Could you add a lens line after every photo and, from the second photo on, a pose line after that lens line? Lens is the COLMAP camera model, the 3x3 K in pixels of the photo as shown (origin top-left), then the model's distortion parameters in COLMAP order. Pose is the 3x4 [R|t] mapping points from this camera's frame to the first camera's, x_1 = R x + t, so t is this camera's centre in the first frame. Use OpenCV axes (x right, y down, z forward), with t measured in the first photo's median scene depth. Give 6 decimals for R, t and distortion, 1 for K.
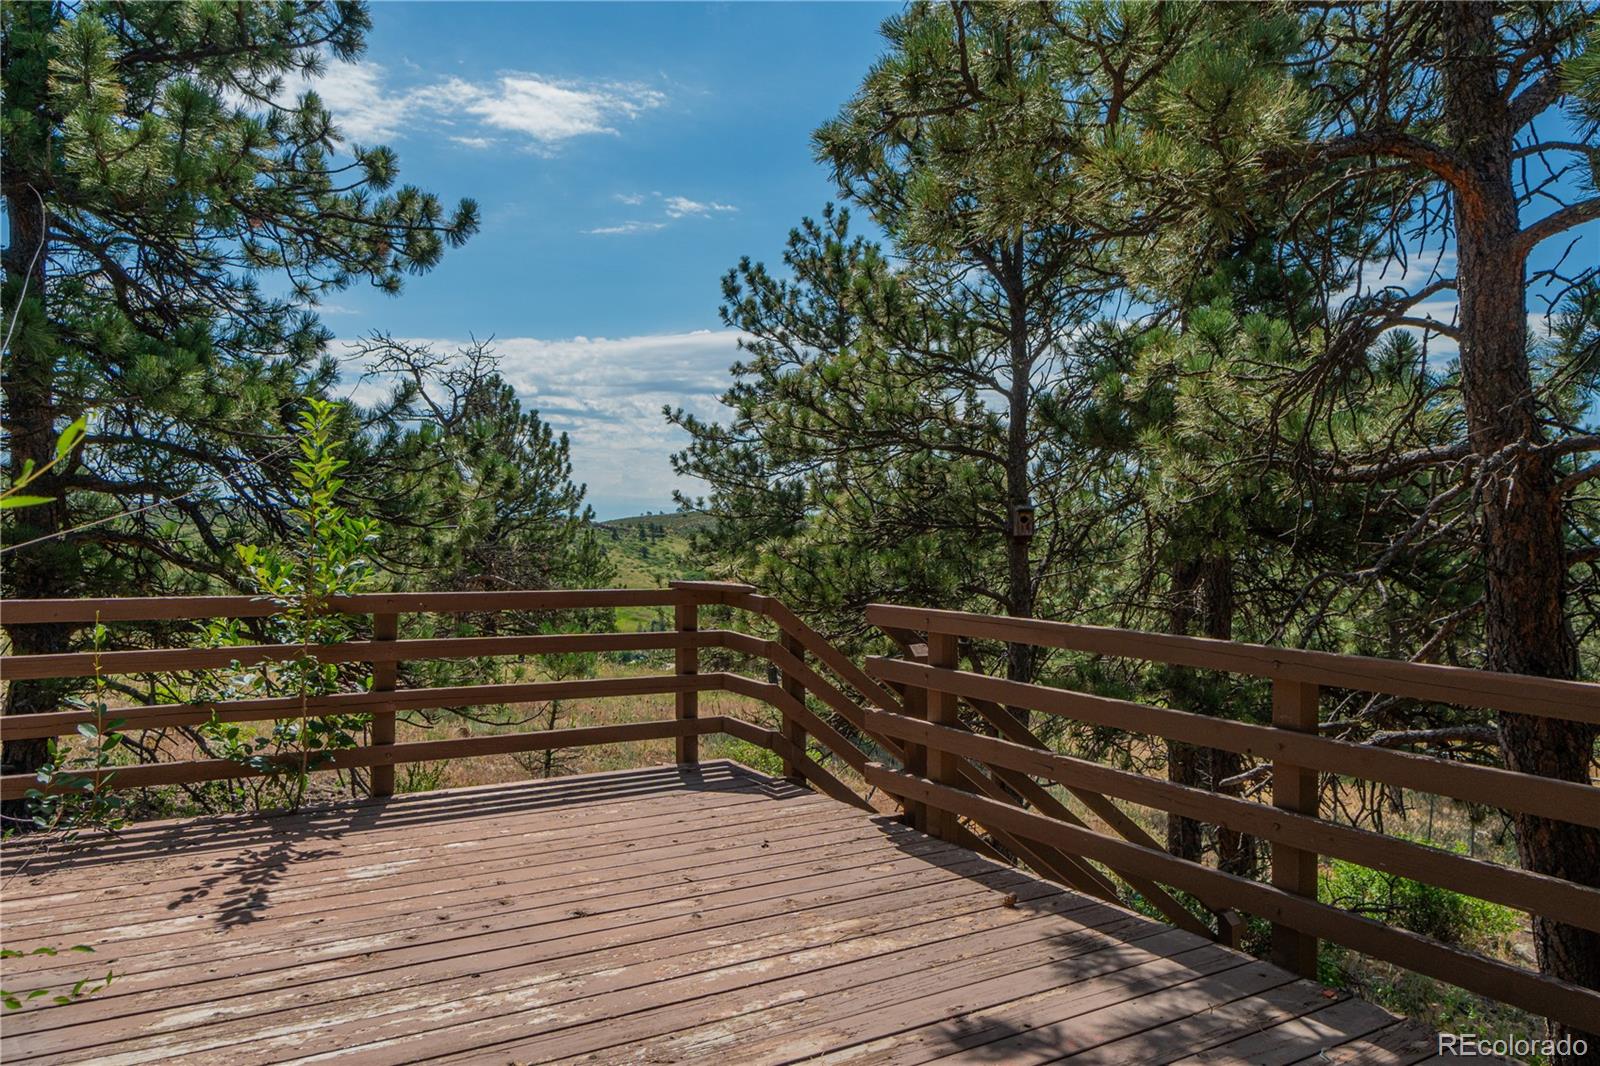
lens RADIAL K [[1136.4, 0, 797.6], [0, 1136.4, 530.3], [0, 0, 1]] dist [0.003763, 0.000697]
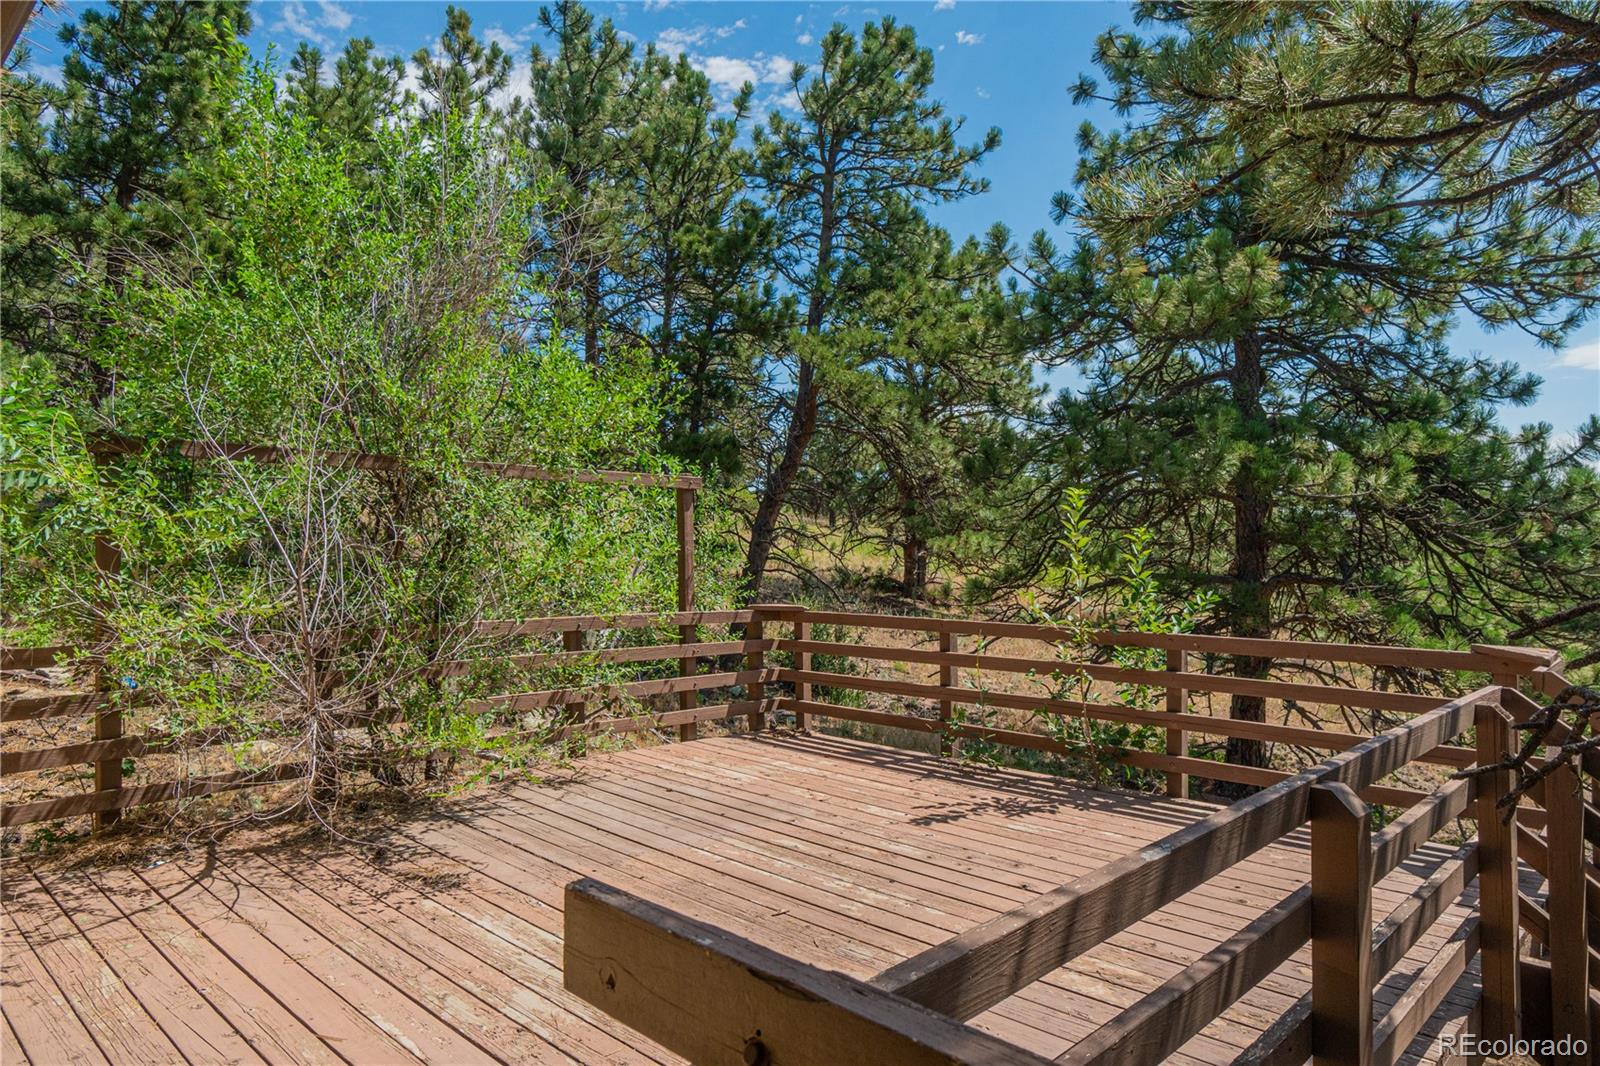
lens RADIAL K [[1017.2, 0, 798.0], [0, 1017.2, 537.5], [0, 0, 1]] dist [-0.000250, -0.000240]
pose [[0.251467, -0.020550, -0.967648, 0.851776], [-0.004215, 0.999742, -0.022328, -0.031894], [0.967857, 0.009694, 0.251315, 0.446857]]
